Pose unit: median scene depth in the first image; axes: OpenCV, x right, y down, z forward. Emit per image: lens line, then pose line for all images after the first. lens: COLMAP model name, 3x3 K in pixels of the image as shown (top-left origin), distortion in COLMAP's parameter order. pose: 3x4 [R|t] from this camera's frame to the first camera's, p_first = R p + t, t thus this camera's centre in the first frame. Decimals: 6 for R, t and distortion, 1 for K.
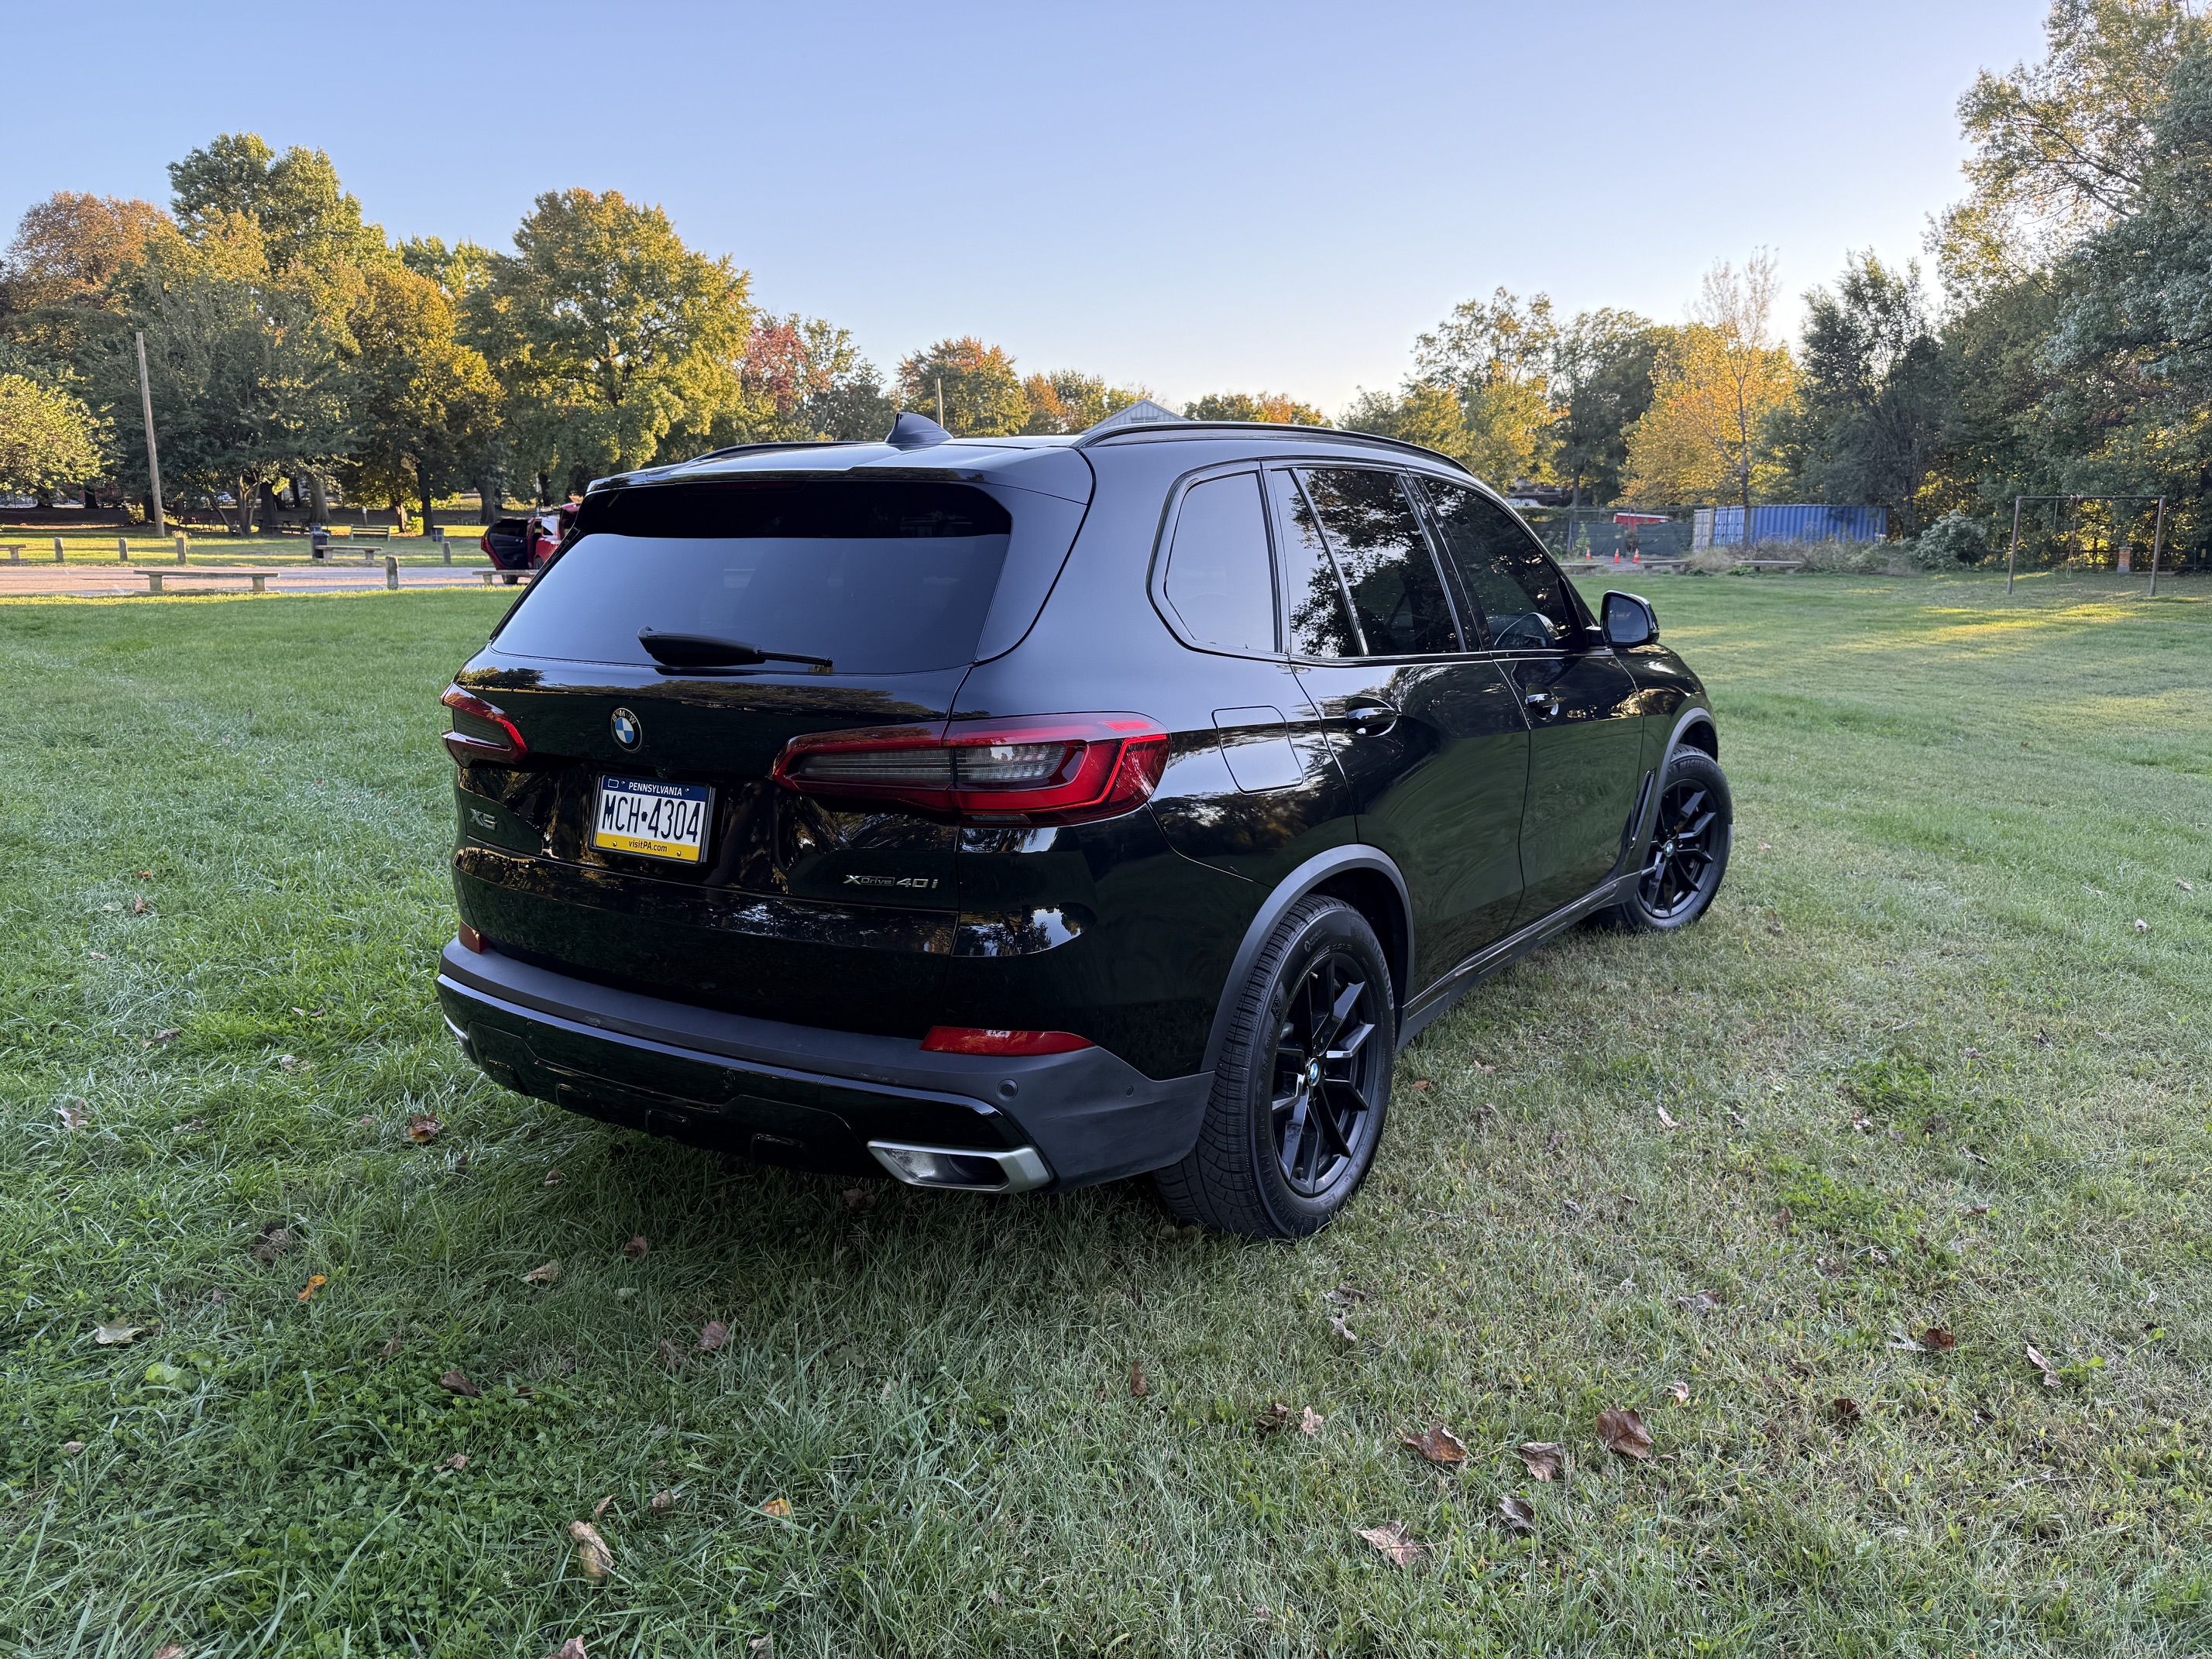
lens RADIAL K [[1571.9, 0, 1091.4], [0, 1571.9, 964.2], [0, 0, 1]] dist [0.047454, -0.034265]
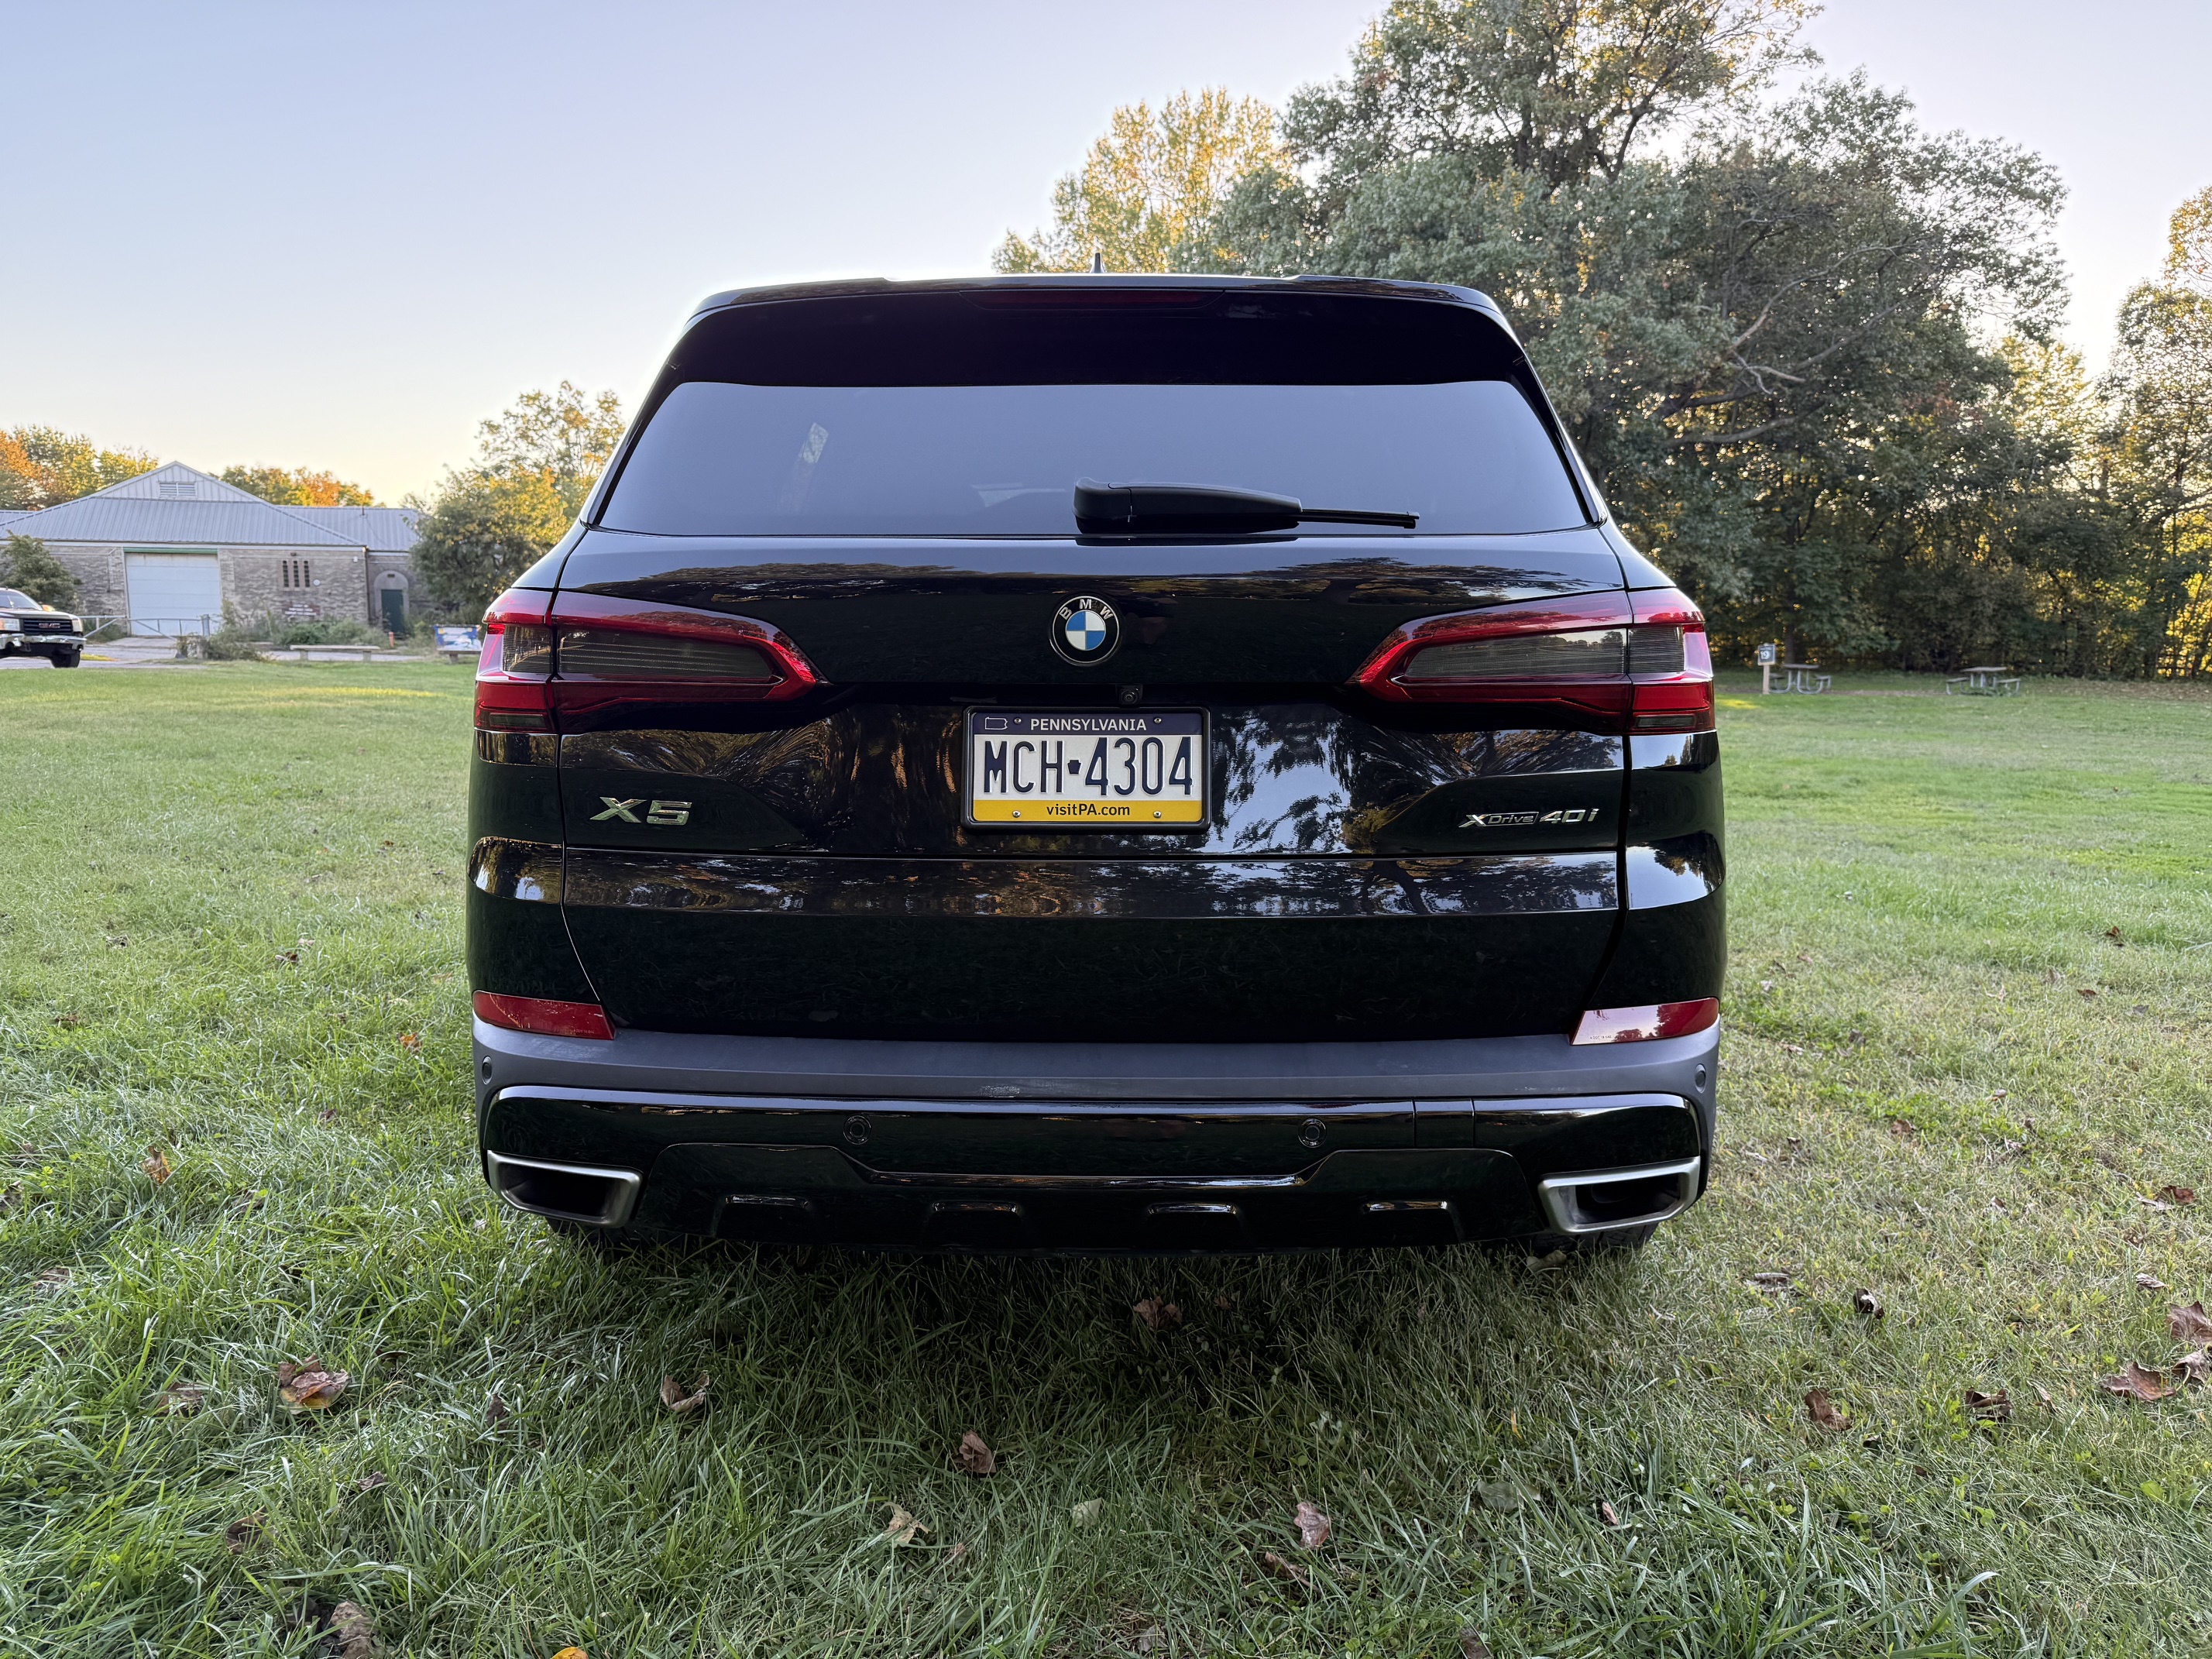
lens RADIAL K [[1571.9, 0, 1091.4], [0, 1571.9, 964.2], [0, 0, 1]] dist [0.047454, -0.034265]
pose [[0.844407, -0.100713, 0.526151, -0.620439], [0.131558, 0.991077, -0.021429, 0.003707], [-0.519297, 0.087314, 0.850121, 0.431272]]
